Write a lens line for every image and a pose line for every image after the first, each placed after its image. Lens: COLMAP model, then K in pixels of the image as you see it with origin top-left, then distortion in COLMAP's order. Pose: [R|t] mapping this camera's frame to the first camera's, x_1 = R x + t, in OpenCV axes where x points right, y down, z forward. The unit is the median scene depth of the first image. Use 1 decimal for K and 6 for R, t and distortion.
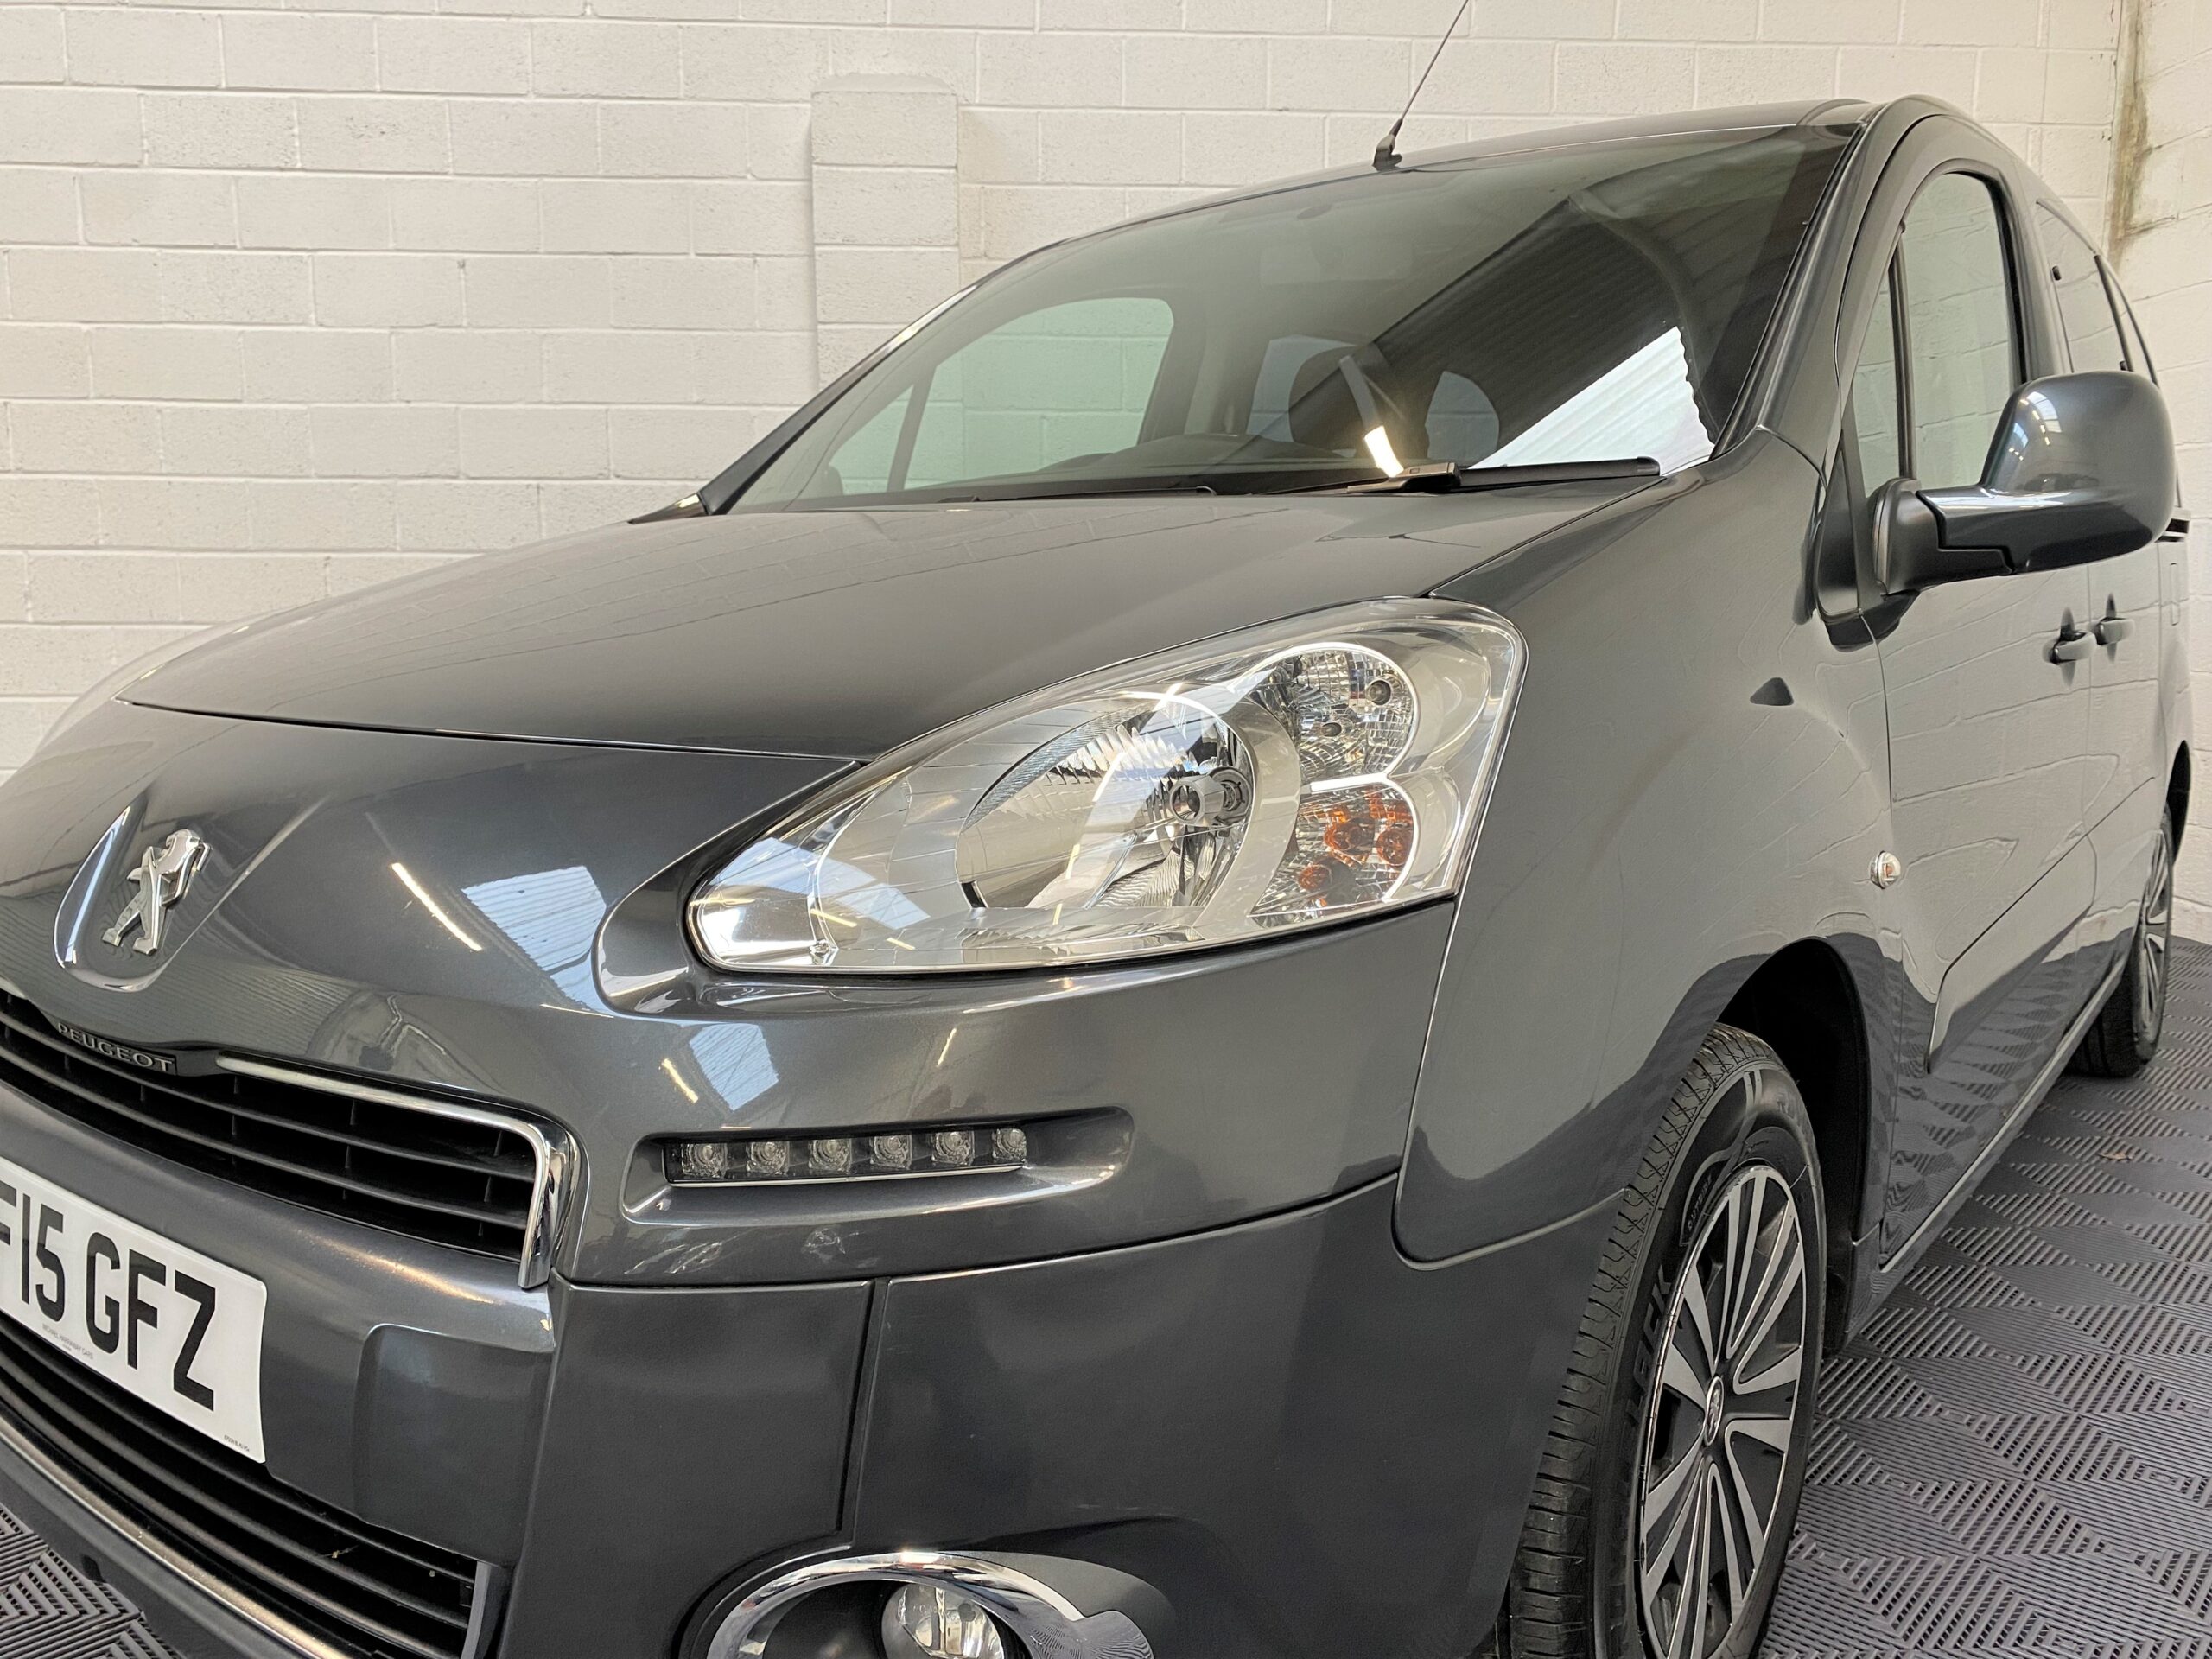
lens RADIAL K [[1665.2, 0, 1105.0], [0, 1665.2, 816.0], [0, 0, 1]] dist [0.074244, -0.096260]
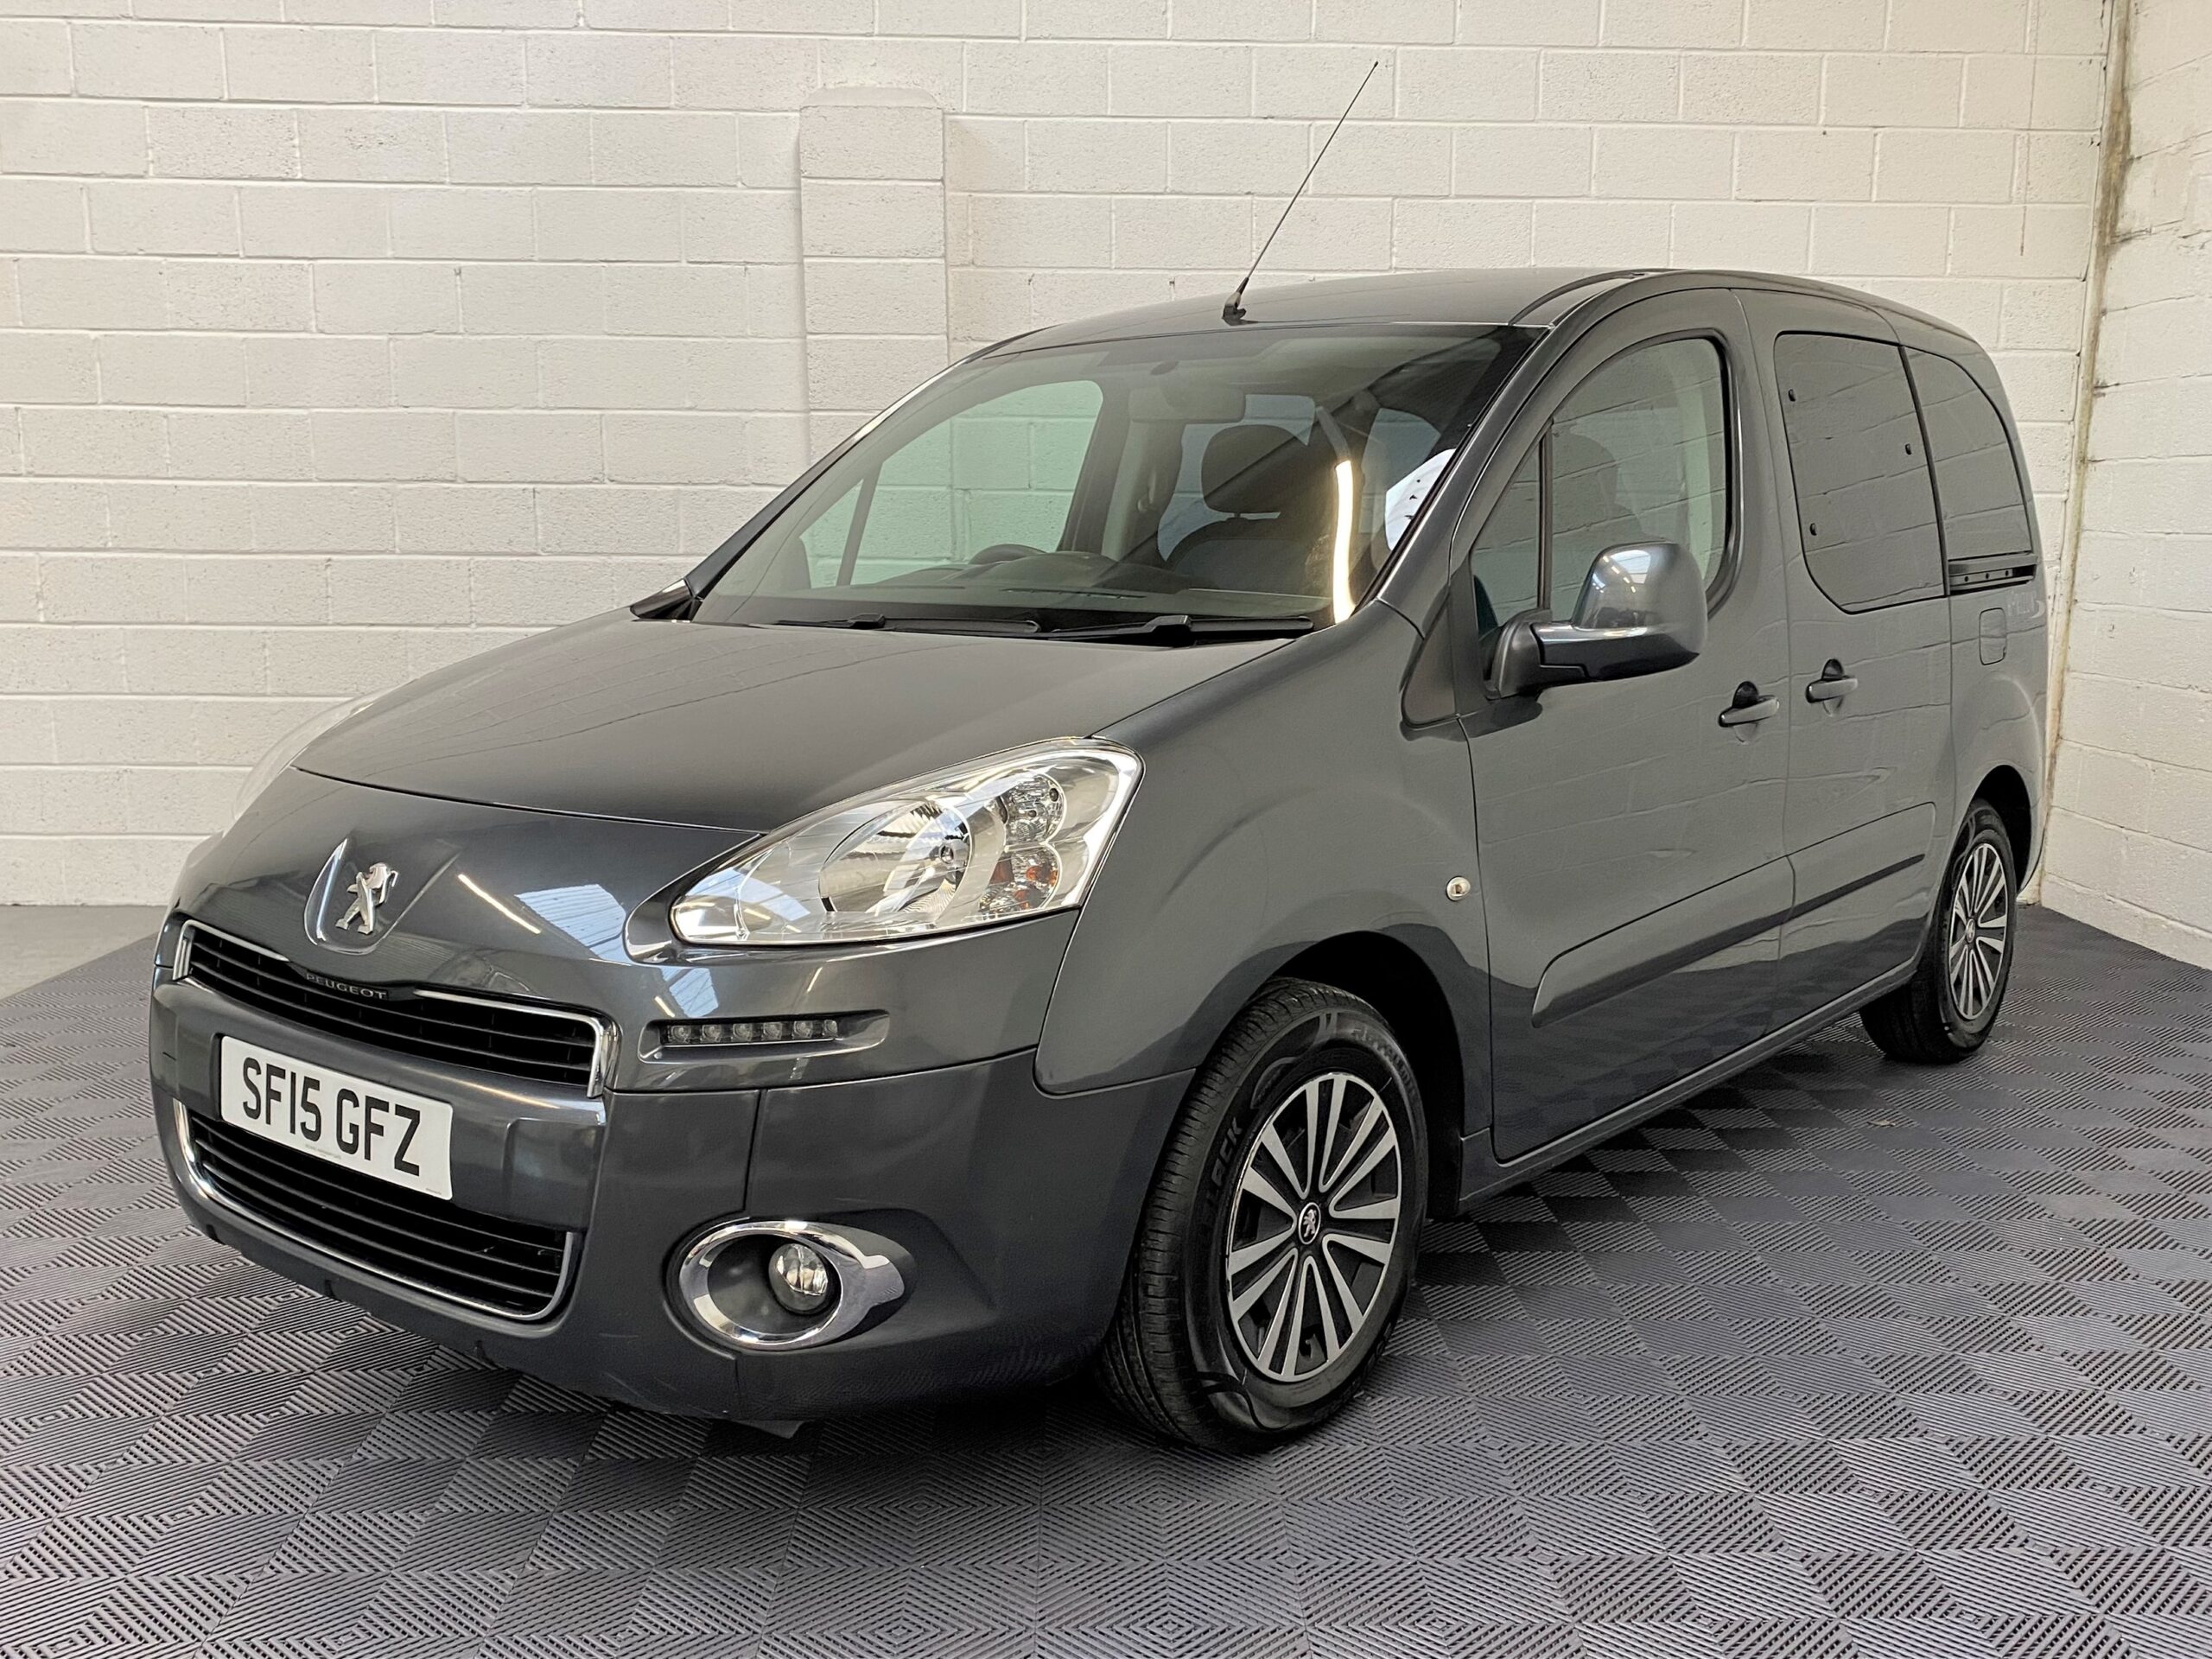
lens RADIAL K [[1800.4, 0, 1112.7], [0, 1800.4, 872.8], [0, 0, 1]] dist [0.097595, -0.138695]
pose [[0.999907, 0.006443, -0.012032, 0.171870], [-0.006000, 0.999316, 0.036501, -0.041128], [0.012259, -0.036426, 0.999261, -0.652395]]
